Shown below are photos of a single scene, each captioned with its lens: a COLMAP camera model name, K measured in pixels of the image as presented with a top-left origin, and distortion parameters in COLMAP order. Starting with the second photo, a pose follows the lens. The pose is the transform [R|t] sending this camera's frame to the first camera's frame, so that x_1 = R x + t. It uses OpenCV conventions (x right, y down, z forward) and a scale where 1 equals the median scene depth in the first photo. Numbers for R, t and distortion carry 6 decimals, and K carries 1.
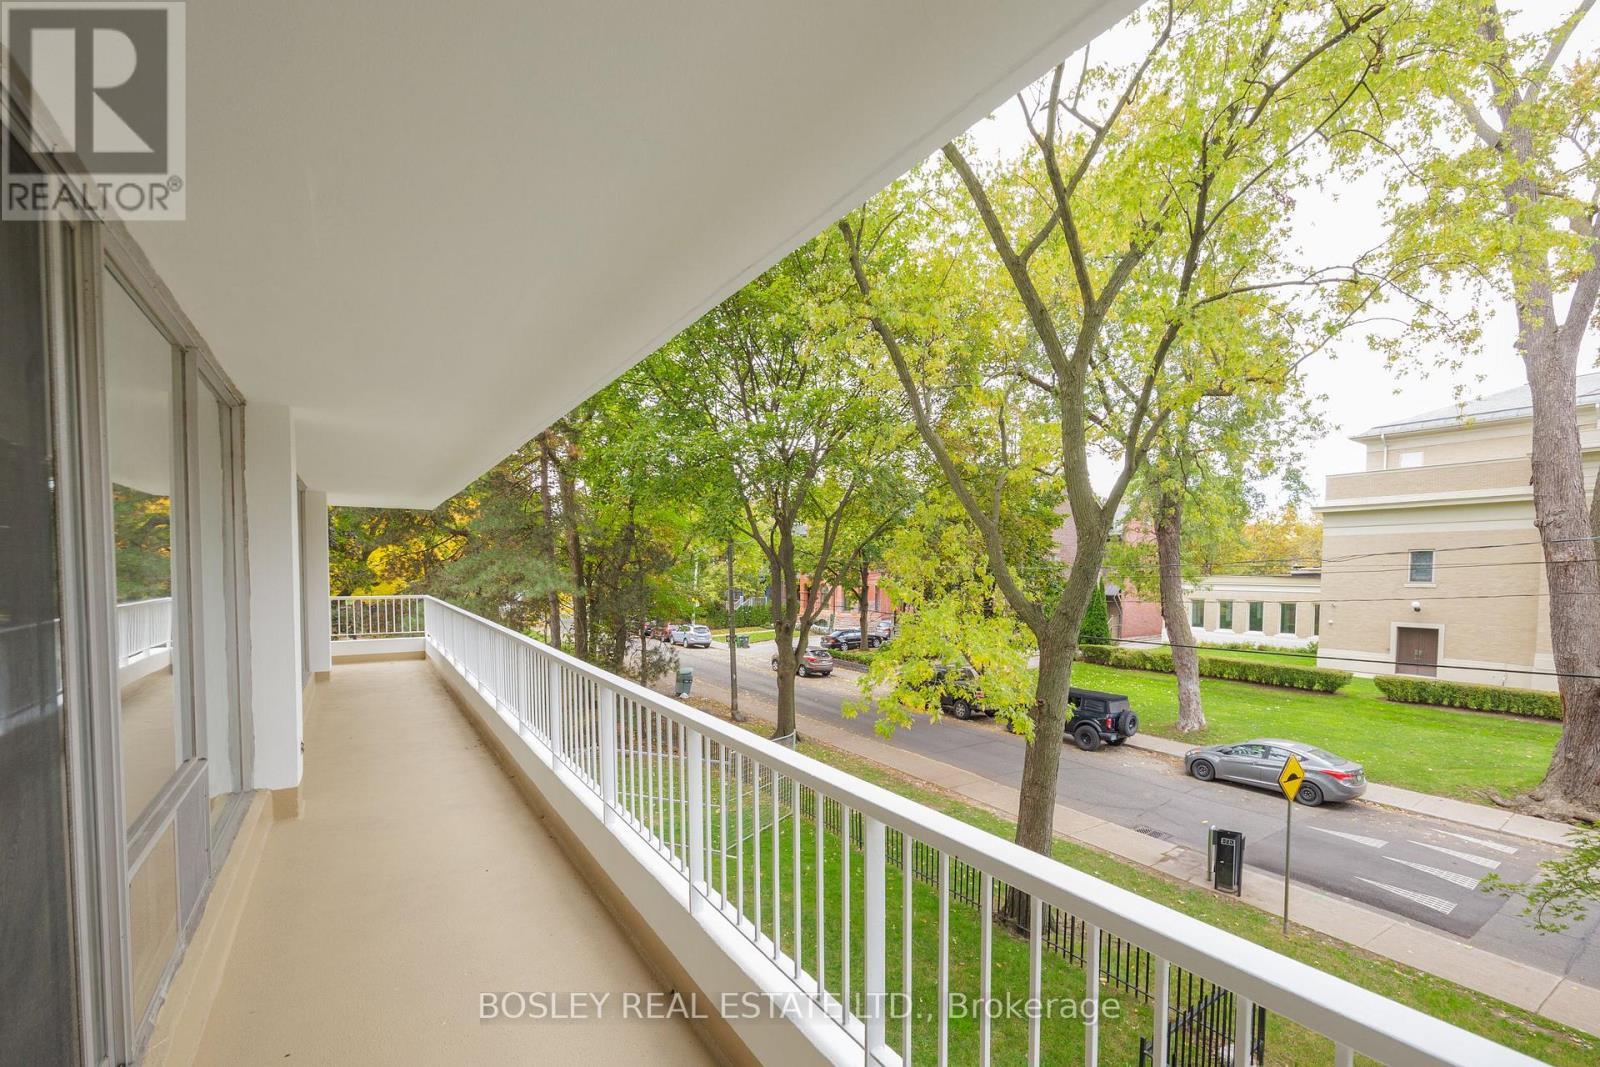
lens RADIAL K [[718.3, 0, 800.0], [0, 718.3, 533.5], [0, 0, 1]] dist [-0.002773, -0.000399]
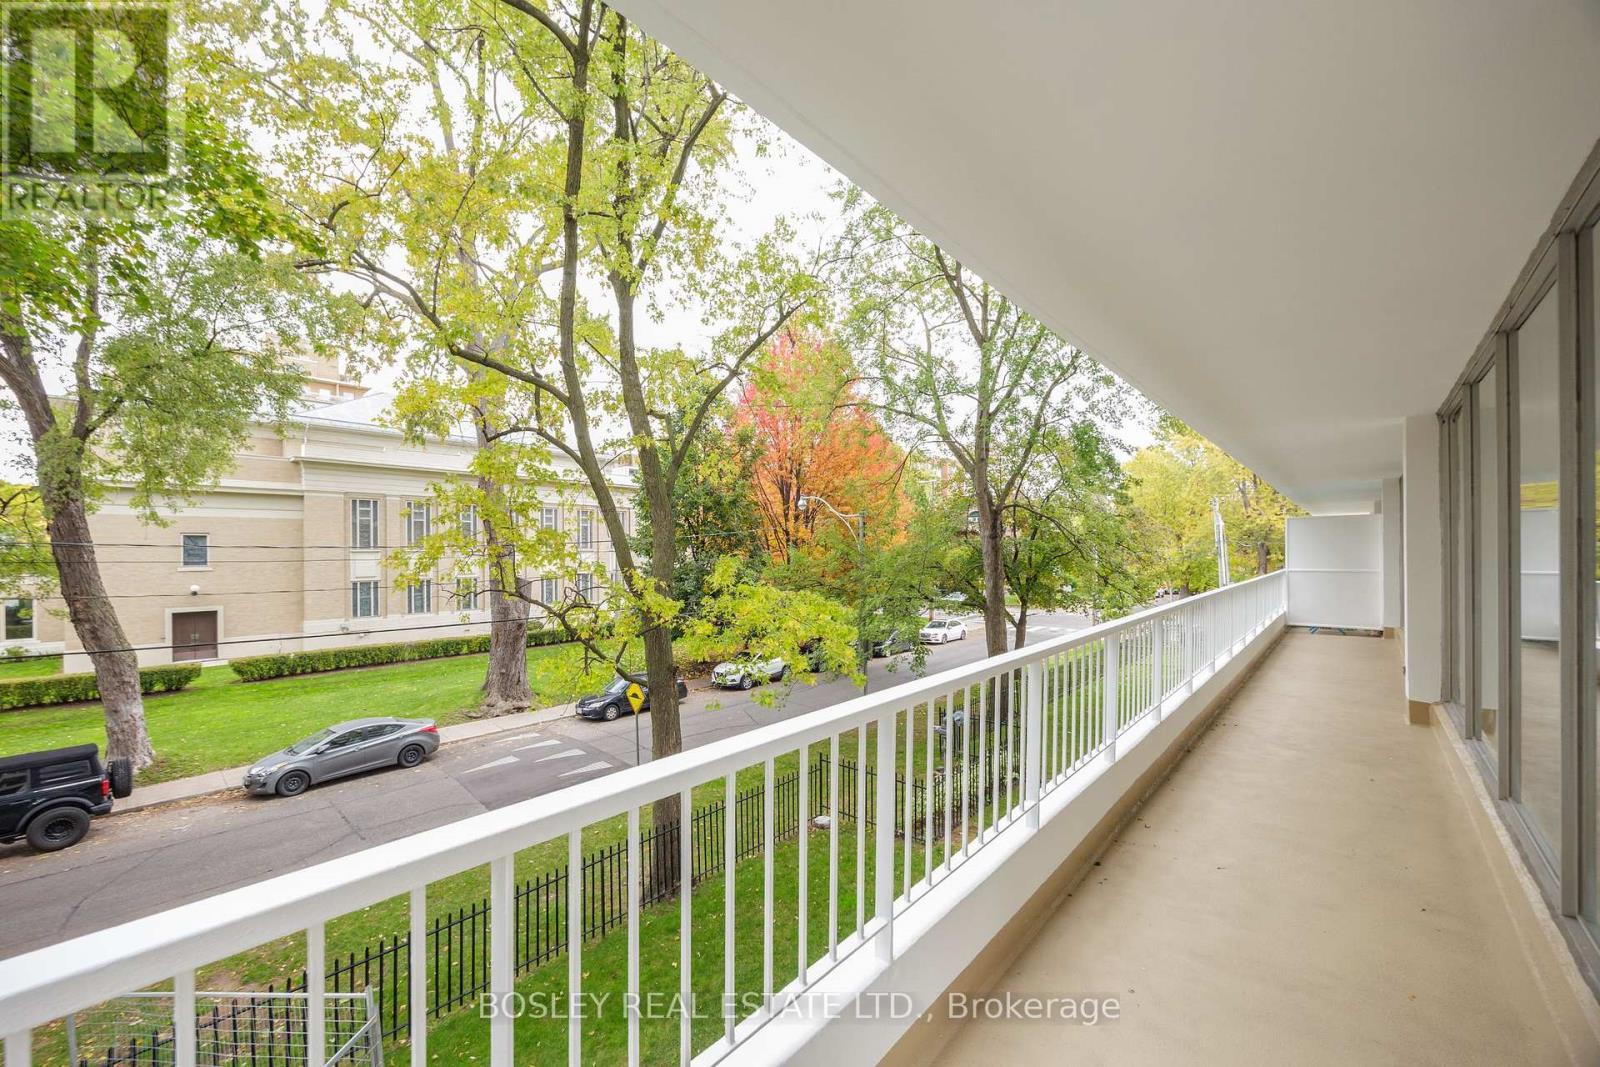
lens RADIAL K [[718.3, 0, 800.0], [0, 718.3, 533.5], [0, 0, 1]] dist [-0.002773, -0.000399]
pose [[-0.342619, 0.024151, 0.939164, -0.406235], [-0.036860, 0.998554, -0.039125, 0.038446], [-0.938751, -0.048022, -0.341233, 0.657921]]
